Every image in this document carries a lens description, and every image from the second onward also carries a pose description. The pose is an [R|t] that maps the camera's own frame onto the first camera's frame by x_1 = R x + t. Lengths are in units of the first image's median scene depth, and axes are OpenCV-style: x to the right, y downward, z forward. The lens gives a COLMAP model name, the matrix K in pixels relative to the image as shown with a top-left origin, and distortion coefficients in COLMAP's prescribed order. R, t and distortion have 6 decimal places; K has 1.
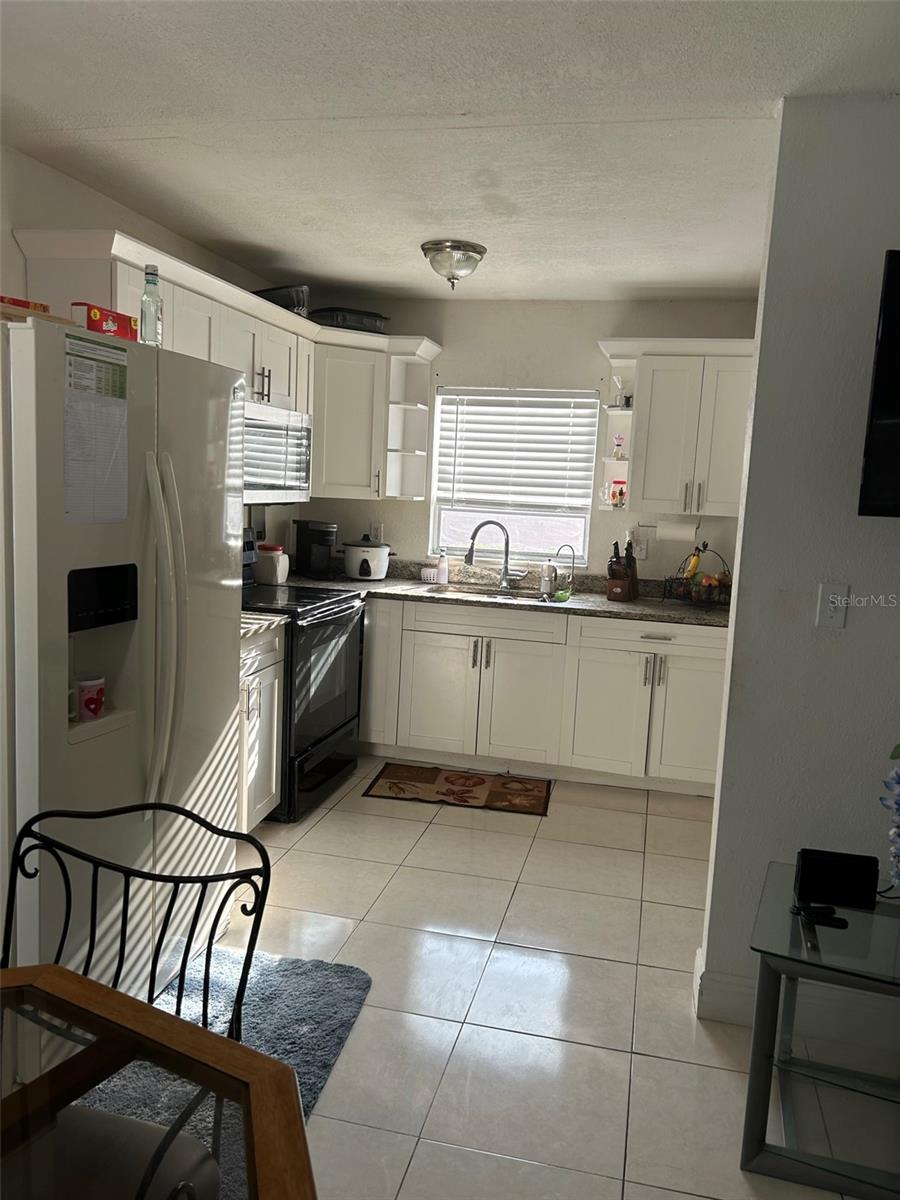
lens RADIAL K [[901.2, 0, 460.3], [0, 901.2, 603.0], [0, 0, 1]] dist [0.048539, -0.056149]
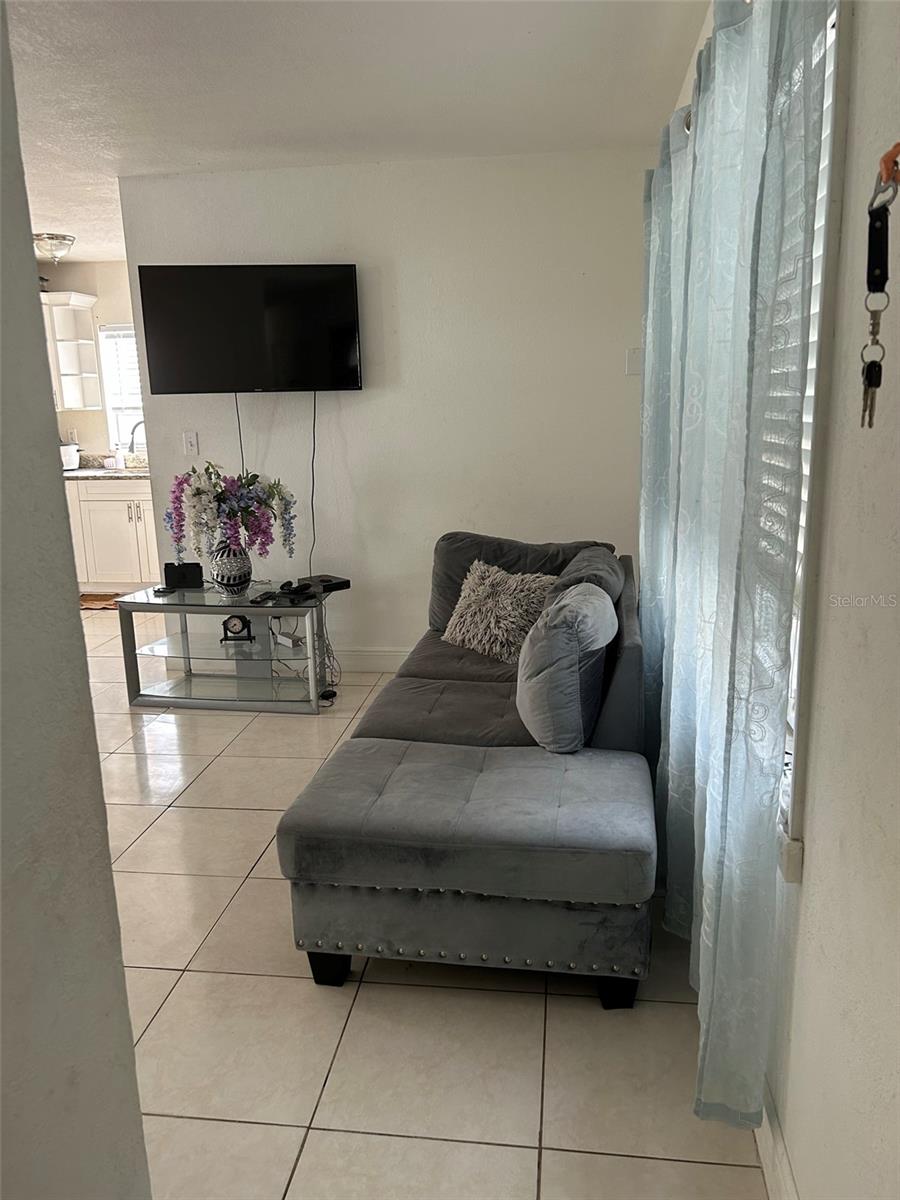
lens RADIAL K [[901.2, 0, 449.3], [0, 901.2, 591.9], [0, 0, 1]] dist [0.048539, -0.056149]
pose [[0.992727, -0.091948, 0.077705, 0.403093], [0.085331, 0.992756, 0.084577, 0.103483], [-0.084918, -0.077332, 0.993382, -0.511077]]
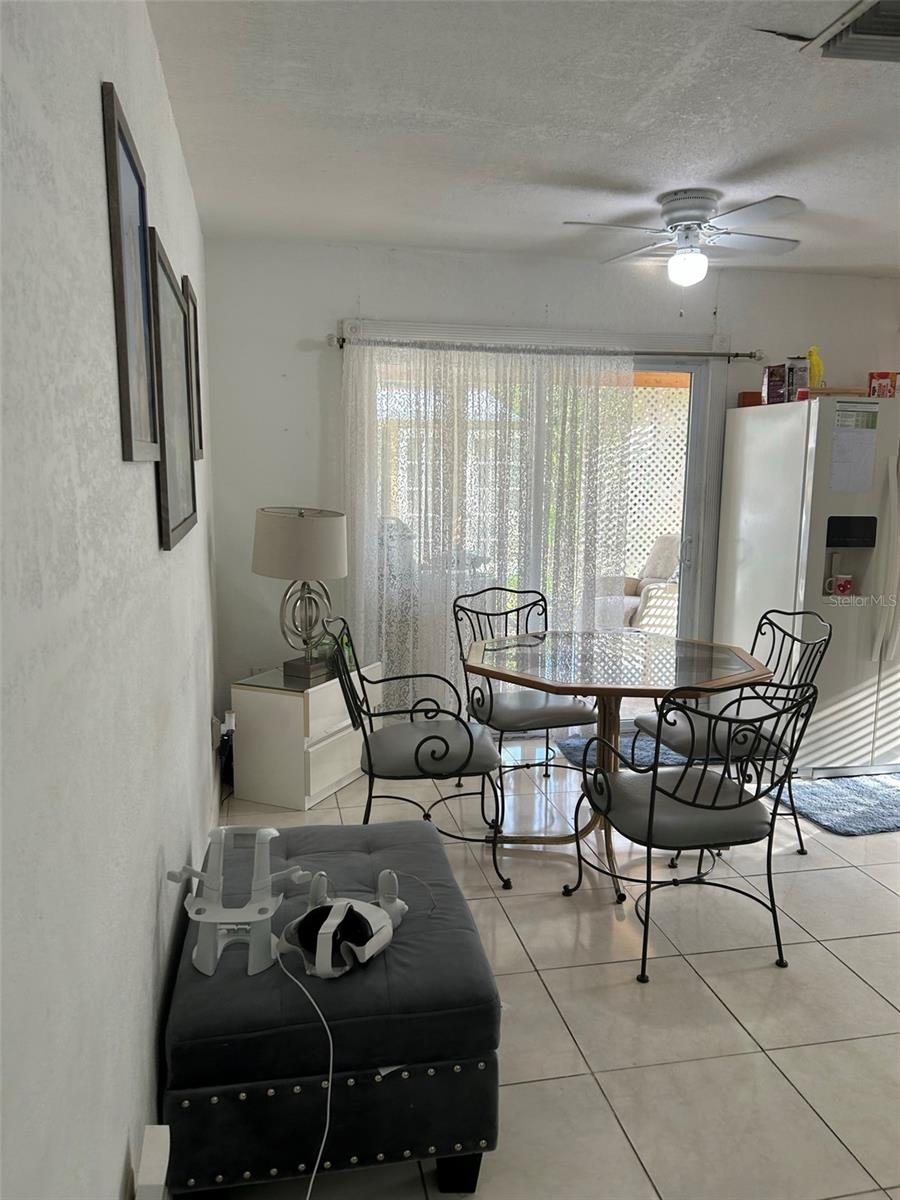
lens RADIAL K [[901.2, 0, 456.0], [0, 901.2, 610.8], [0, 0, 1]] dist [0.048539, -0.056149]
pose [[0.431190, 0.101731, -0.896508, 0.456800], [-0.114232, 0.991783, 0.057600, 0.066125], [0.895001, 0.077573, 0.439268, -0.272815]]
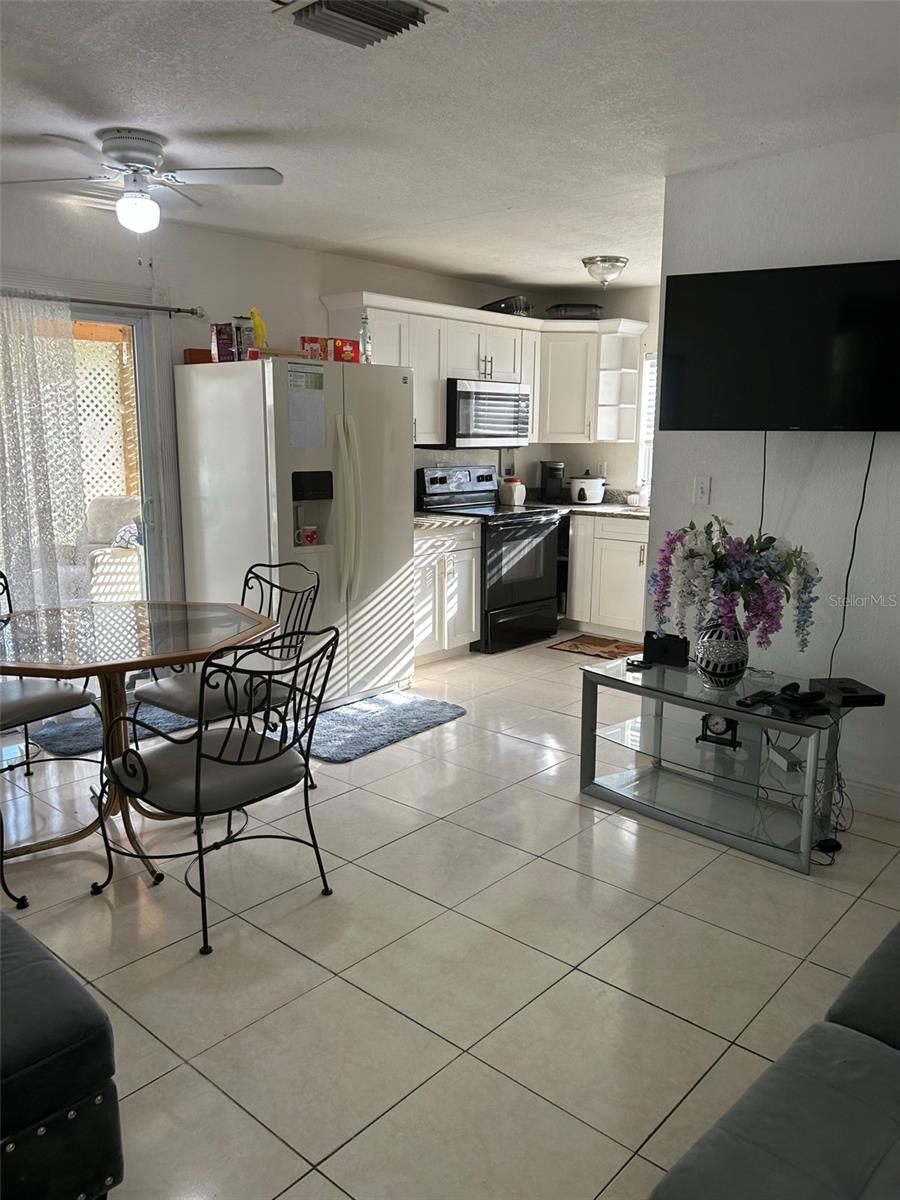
lens RADIAL K [[901.2, 0, 457.3], [0, 901.2, 598.4], [0, 0, 1]] dist [0.048539, -0.056149]
pose [[0.880330, 0.045733, -0.472153, 0.409672], [-0.029280, 0.998683, 0.042141, 0.070940], [0.473458, -0.023274, 0.880509, -0.311782]]
